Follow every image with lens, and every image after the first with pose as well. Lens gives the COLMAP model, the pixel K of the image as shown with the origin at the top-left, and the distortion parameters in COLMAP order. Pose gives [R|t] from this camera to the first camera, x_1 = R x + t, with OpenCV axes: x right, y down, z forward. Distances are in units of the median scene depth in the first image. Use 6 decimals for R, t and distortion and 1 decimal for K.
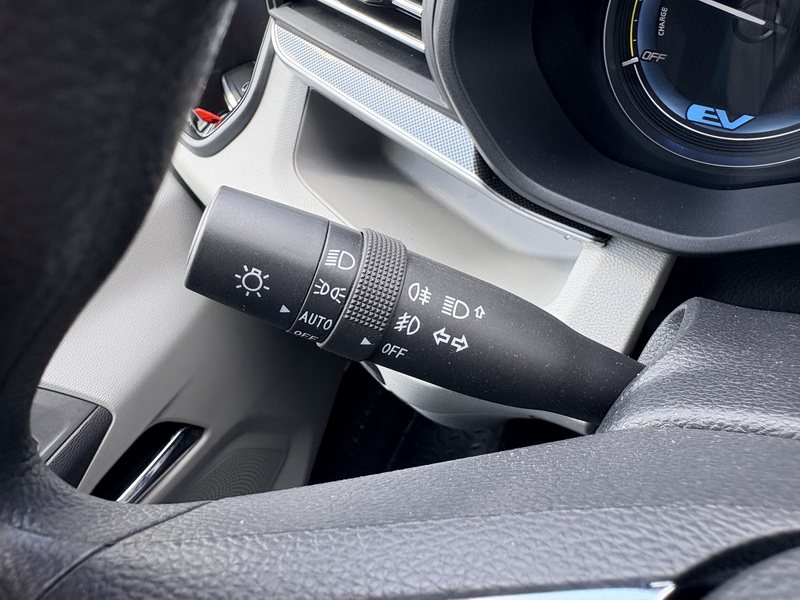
lens RADIAL K [[606.2, 0, 357.1], [0, 606.2, 296.7], [0, 0, 1]] dist [-0.008397, 0.000296]
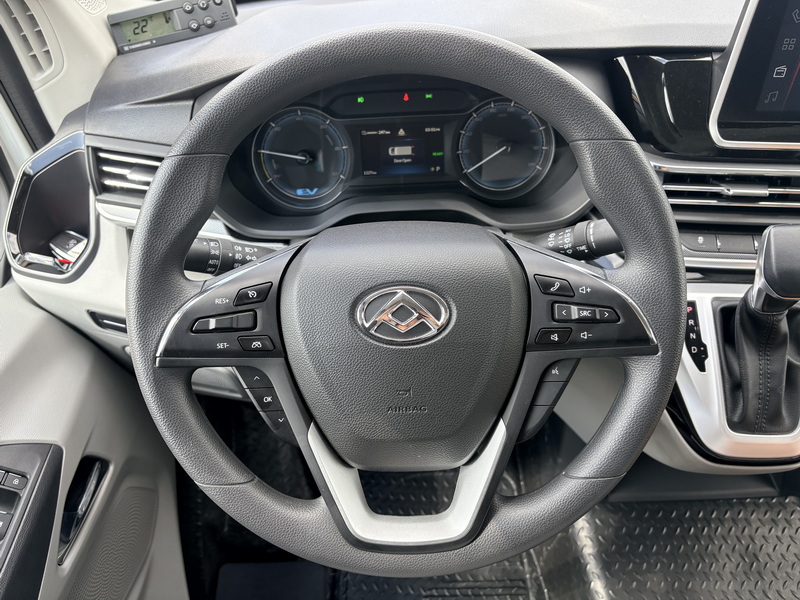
lens RADIAL K [[608.4, 0, 399.5], [0, 608.4, 307.1], [0, 0, 1]] dist [0.003948, -0.007476]
pose [[0.807002, -0.317667, 0.497832, -0.570955], [0.411617, 0.907054, -0.088454, 0.566624], [-0.423461, 0.276298, 0.862751, -1.341398]]
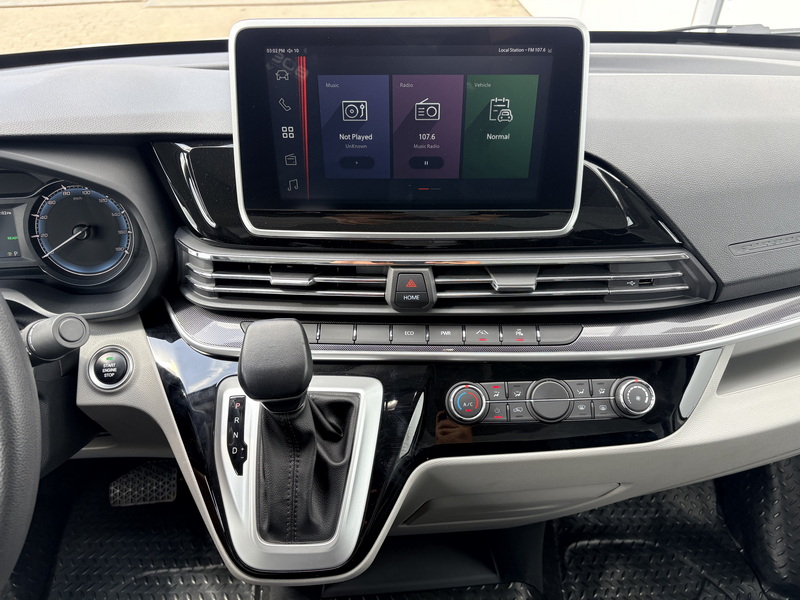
lens RADIAL K [[608.4, 0, 399.5], [0, 608.4, 307.1], [0, 0, 1]] dist [0.003948, -0.007476]
pose [[0.763017, -0.277726, 0.583672, 0.706316], [0.432126, 0.890709, -0.141084, 1.050785], [-0.480699, 0.359869, 0.799639, -1.916672]]
